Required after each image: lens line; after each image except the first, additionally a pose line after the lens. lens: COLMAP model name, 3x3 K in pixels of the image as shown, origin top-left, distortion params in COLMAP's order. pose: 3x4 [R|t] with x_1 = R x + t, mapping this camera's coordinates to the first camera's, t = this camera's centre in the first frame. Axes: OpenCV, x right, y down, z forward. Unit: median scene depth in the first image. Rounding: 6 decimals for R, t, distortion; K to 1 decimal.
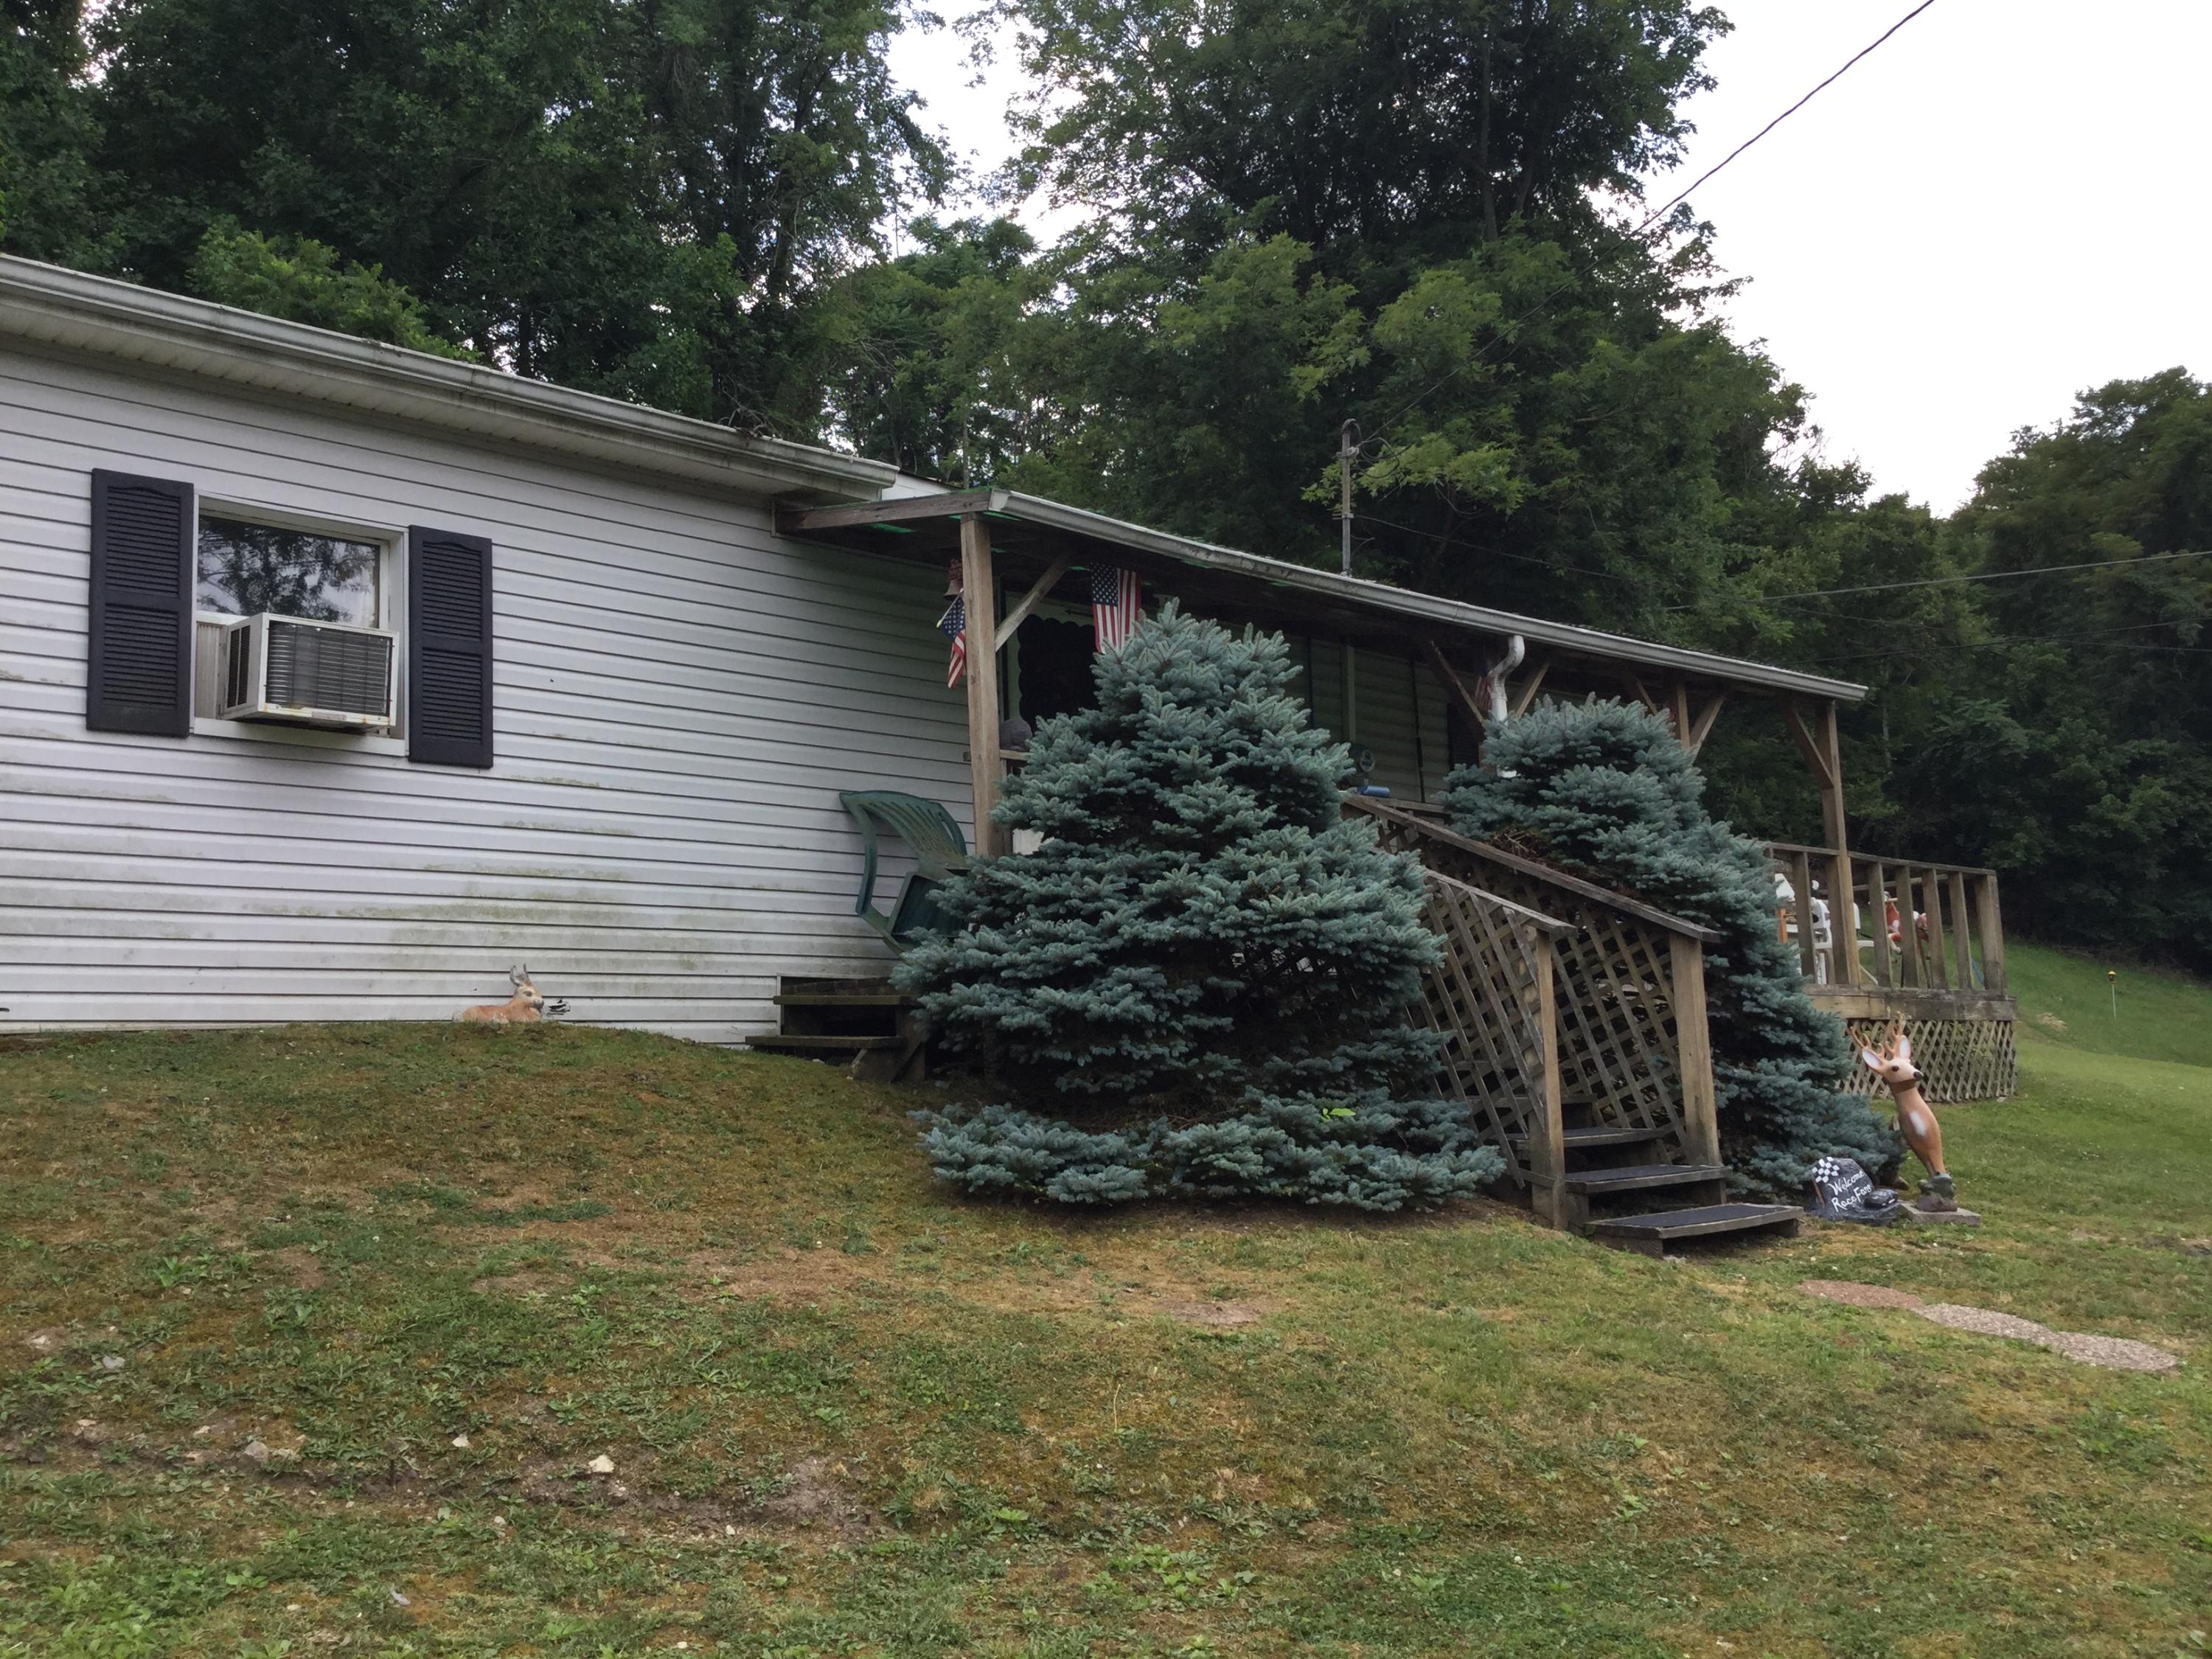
lens RADIAL K [[1979.3, 0, 1103.3], [0, 1979.3, 826.8], [0, 0, 1]] dist [0.028536, -0.067612]
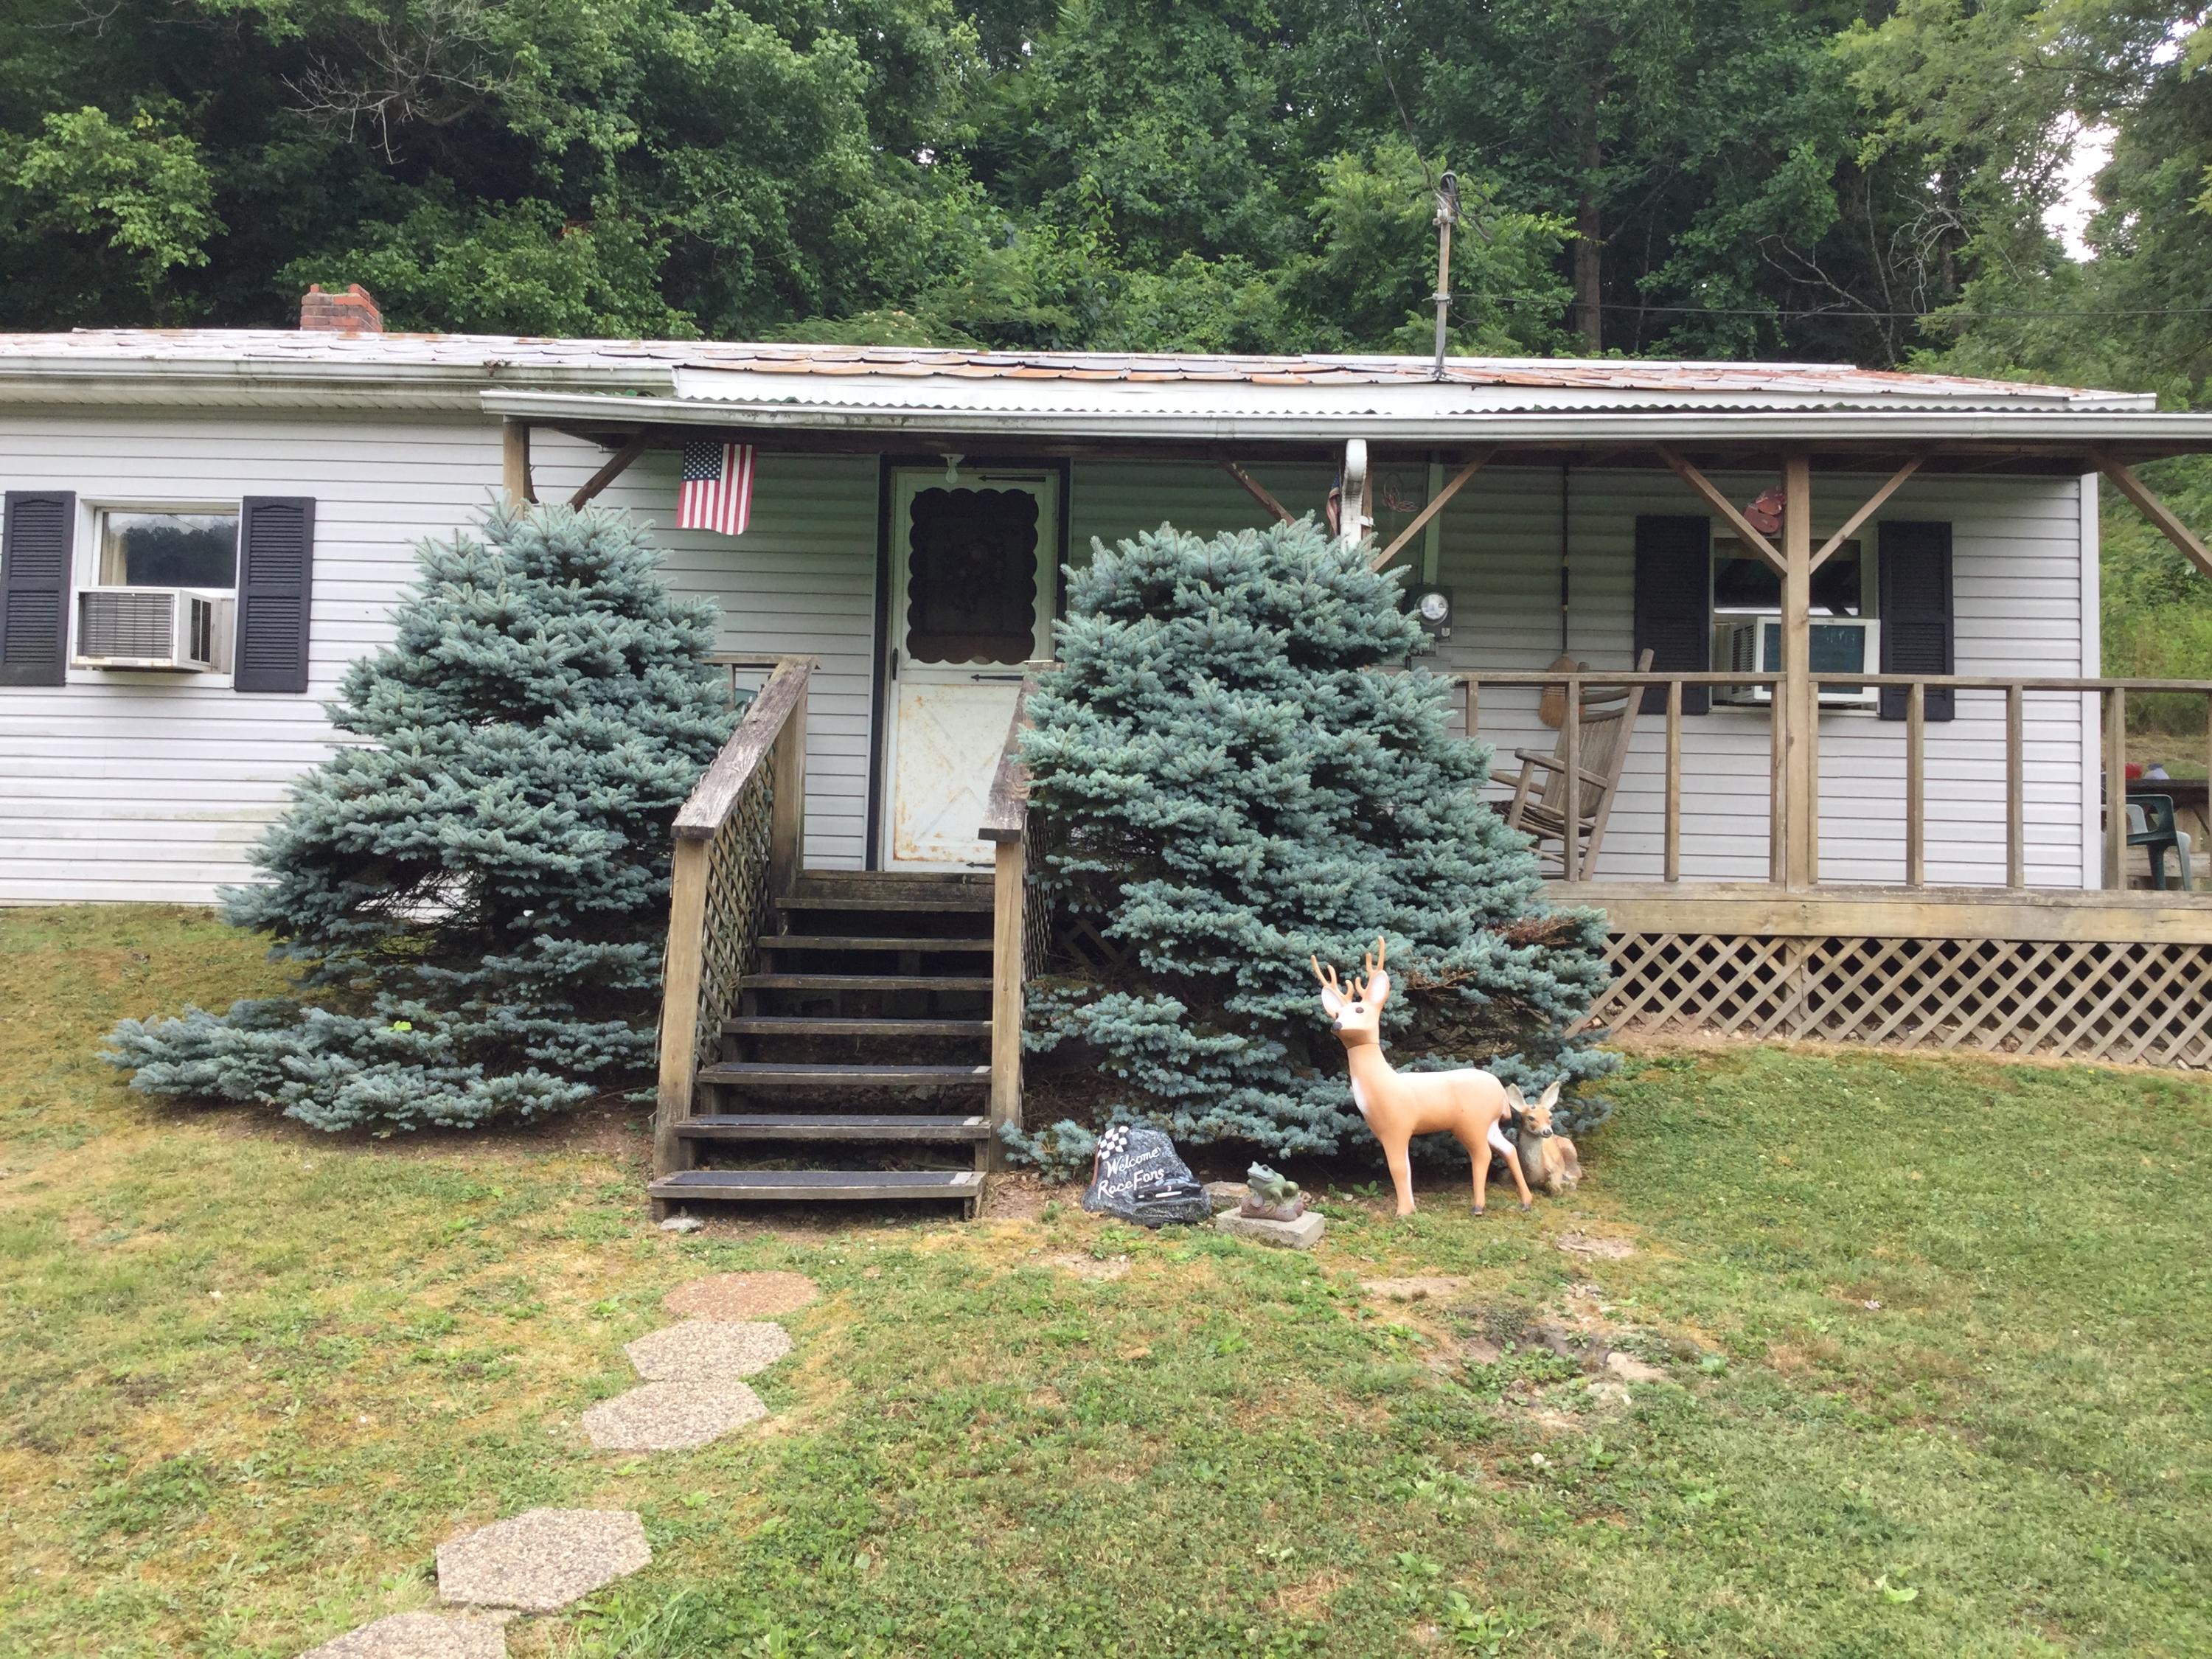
lens RADIAL K [[1979.3, 0, 1106.2], [0, 1979.3, 835.1], [0, 0, 1]] dist [0.028536, -0.067612]
pose [[0.735331, 0.000573, -0.677707, 0.872590], [0.049637, 0.997268, 0.054700, 0.015010], [0.675887, -0.073862, 0.733294, 0.456084]]
